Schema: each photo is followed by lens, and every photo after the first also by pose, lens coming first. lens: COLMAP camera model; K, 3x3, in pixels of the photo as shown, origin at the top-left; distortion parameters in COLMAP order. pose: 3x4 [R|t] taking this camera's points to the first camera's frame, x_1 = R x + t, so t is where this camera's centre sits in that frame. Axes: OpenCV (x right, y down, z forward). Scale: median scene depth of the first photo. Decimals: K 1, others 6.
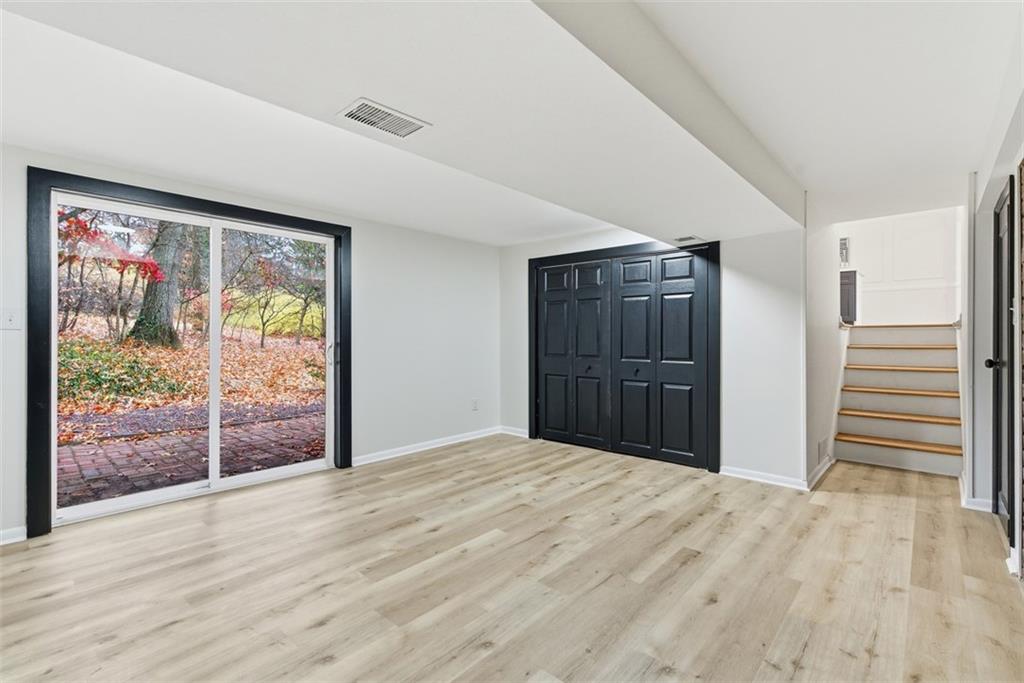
lens RADIAL K [[472.2, 0, 510.5], [0, 472.2, 338.3], [0, 0, 1]] dist [0.005600, 0.000566]
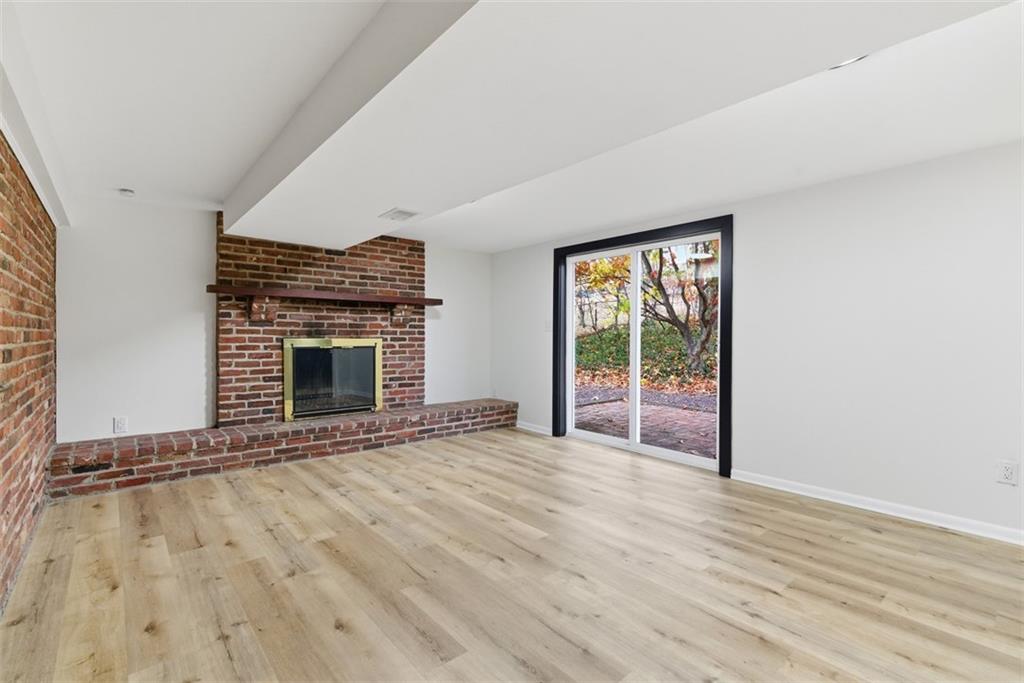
lens RADIAL K [[472.2, 0, 509.4], [0, 472.2, 339.8], [0, 0, 1]] dist [0.005600, 0.000566]
pose [[-0.147976, 0.007047, -0.988966, 0.996914], [-0.005490, 0.999953, 0.007947, 0.002555], [0.988976, 0.006605, -0.147930, 1.142731]]
